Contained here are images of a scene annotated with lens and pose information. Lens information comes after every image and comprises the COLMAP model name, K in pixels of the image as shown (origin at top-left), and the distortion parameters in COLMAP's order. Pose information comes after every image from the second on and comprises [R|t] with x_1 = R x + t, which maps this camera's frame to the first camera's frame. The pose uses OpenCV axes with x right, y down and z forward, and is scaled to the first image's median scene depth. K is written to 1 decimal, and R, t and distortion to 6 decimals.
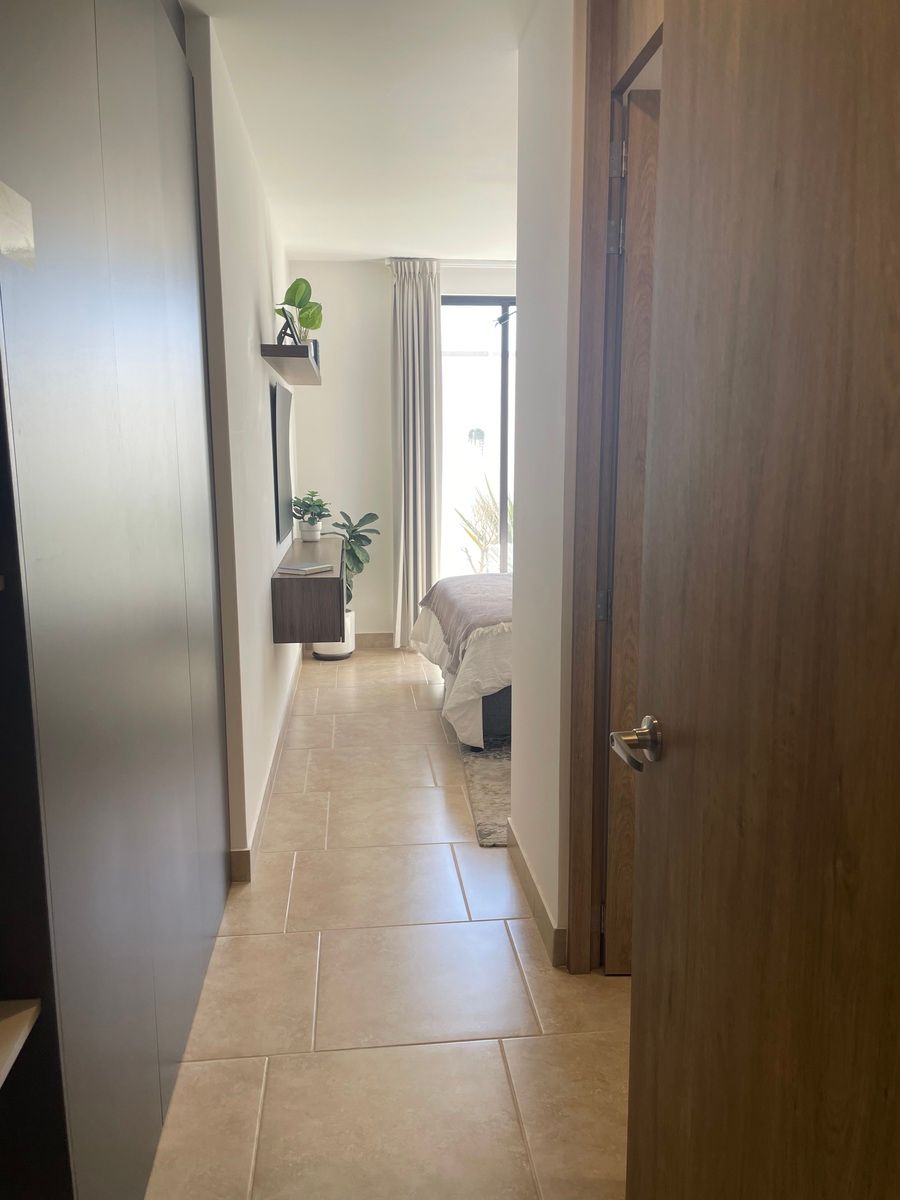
lens RADIAL K [[898.7, 0, 447.3], [0, 898.7, 594.4], [0, 0, 1]] dist [0.074468, -0.113964]
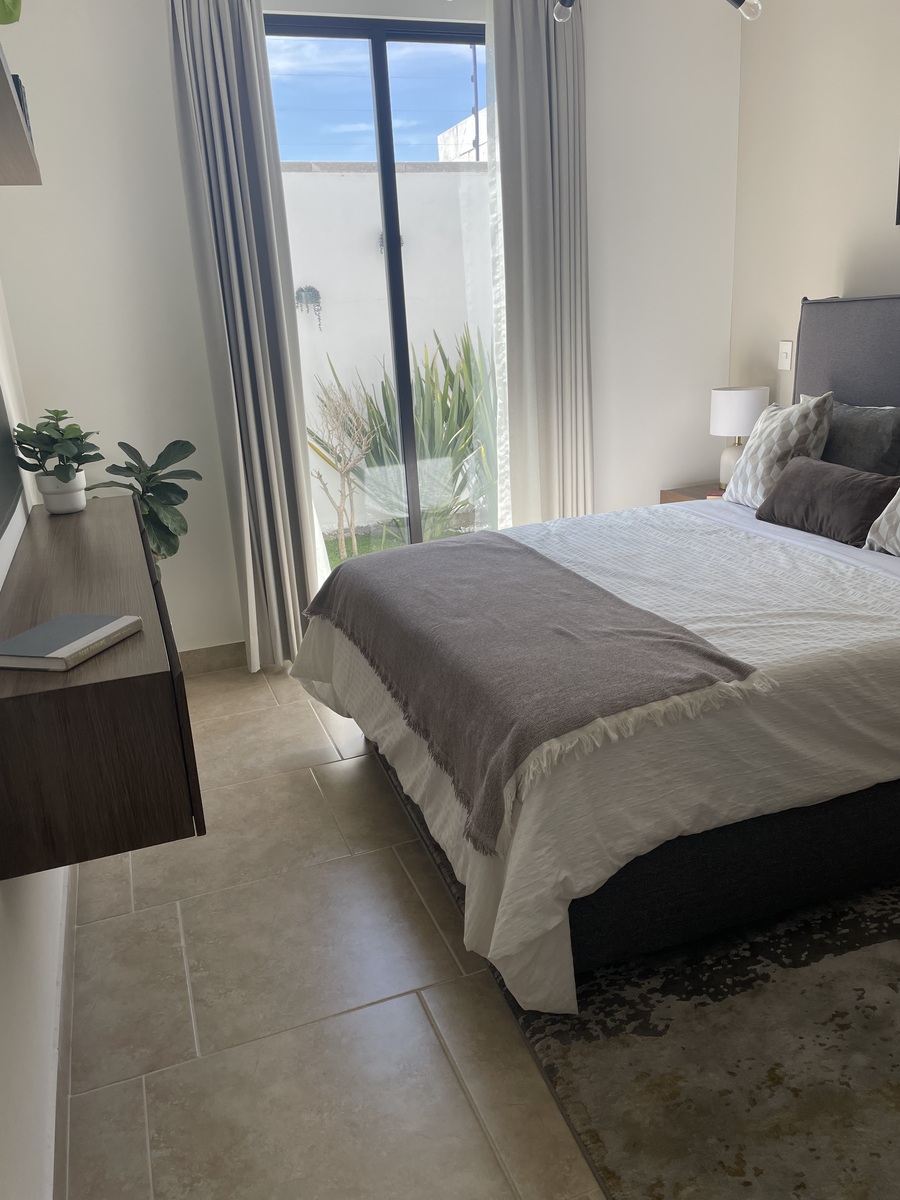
lens RADIAL K [[898.7, 0, 447.3], [0, 898.7, 594.4], [0, 0, 1]] dist [0.074468, -0.113964]
pose [[0.967573, -0.122036, 0.221155, -0.065234], [0.093283, 0.986290, 0.136126, -0.062947], [-0.234735, -0.111082, 0.965692, 0.463778]]
